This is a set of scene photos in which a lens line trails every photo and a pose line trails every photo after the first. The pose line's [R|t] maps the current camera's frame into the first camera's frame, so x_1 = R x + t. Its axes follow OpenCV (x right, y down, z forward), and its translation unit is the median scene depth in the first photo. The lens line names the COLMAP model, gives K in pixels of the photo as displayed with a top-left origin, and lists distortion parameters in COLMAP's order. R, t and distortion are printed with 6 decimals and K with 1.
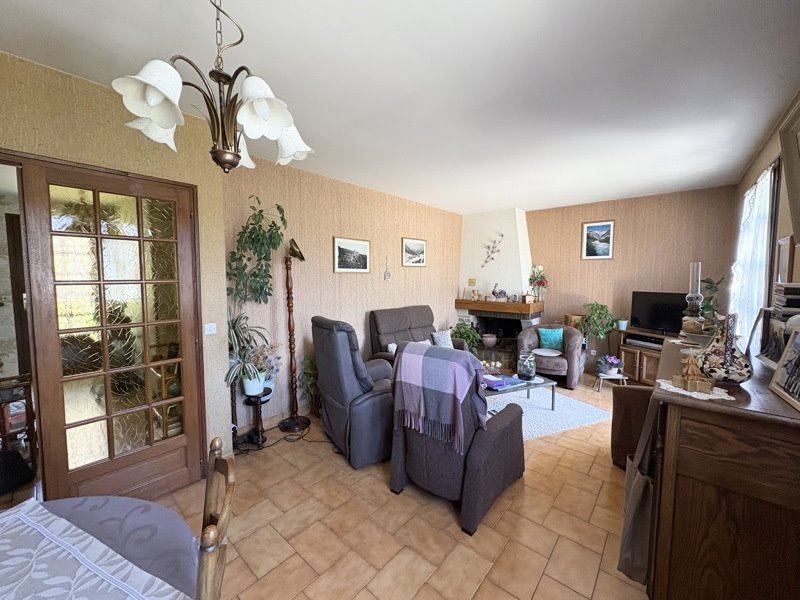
lens RADIAL K [[317.6, 0, 401.0], [0, 317.6, 299.8], [0, 0, 1]] dist [-0.000643, -0.000086]
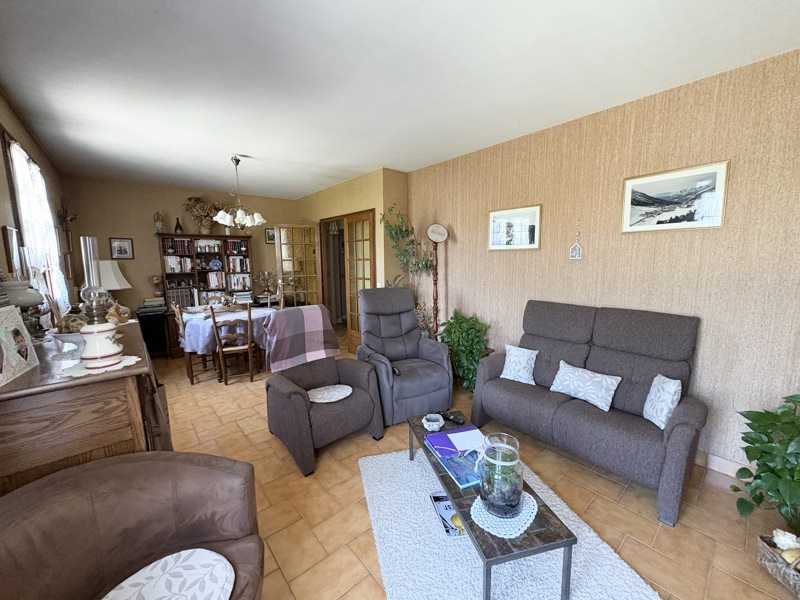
lens RADIAL K [[317.6, 0, 401.9], [0, 317.6, 298.0], [0, 0, 1]] dist [-0.000643, -0.000086]
pose [[-0.146496, 0.129283, -0.980727, 0.626666], [-0.050049, 0.989184, 0.137874, -0.053687], [0.987944, 0.069282, -0.138442, 0.728412]]
